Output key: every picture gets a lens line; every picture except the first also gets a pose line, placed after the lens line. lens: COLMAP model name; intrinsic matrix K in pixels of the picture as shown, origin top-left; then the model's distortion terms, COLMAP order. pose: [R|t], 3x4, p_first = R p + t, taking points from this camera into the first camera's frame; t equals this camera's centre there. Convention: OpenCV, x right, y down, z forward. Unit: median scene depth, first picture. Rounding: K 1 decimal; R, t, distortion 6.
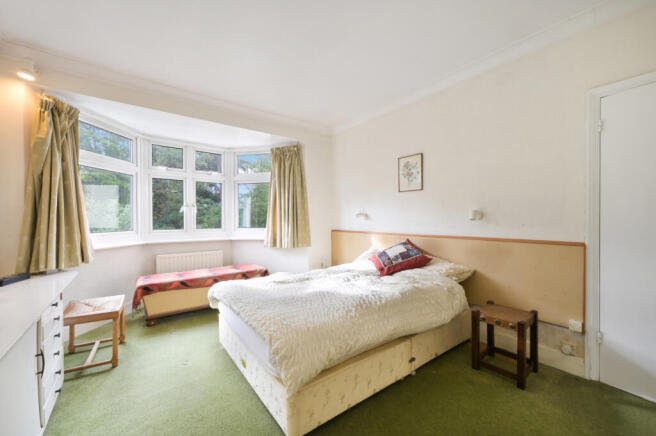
lens RADIAL K [[258.0, 0, 328.0], [0, 258.0, 218.1], [0, 0, 1]] dist [-0.000467, 0.000139]
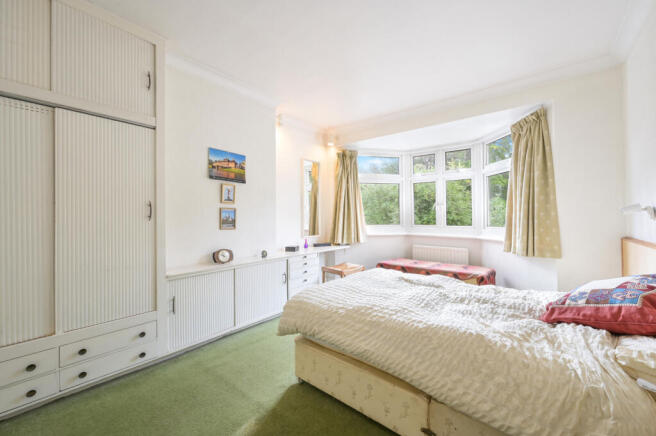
lens RADIAL K [[258.0, 0, 328.8], [0, 258.0, 217.0], [0, 0, 1]] dist [-0.000467, 0.000139]
pose [[0.250127, 0.006480, -0.968191, 0.426572], [0.002798, 0.999969, 0.007415, -0.001364], [0.968209, -0.004564, 0.250101, 0.282597]]
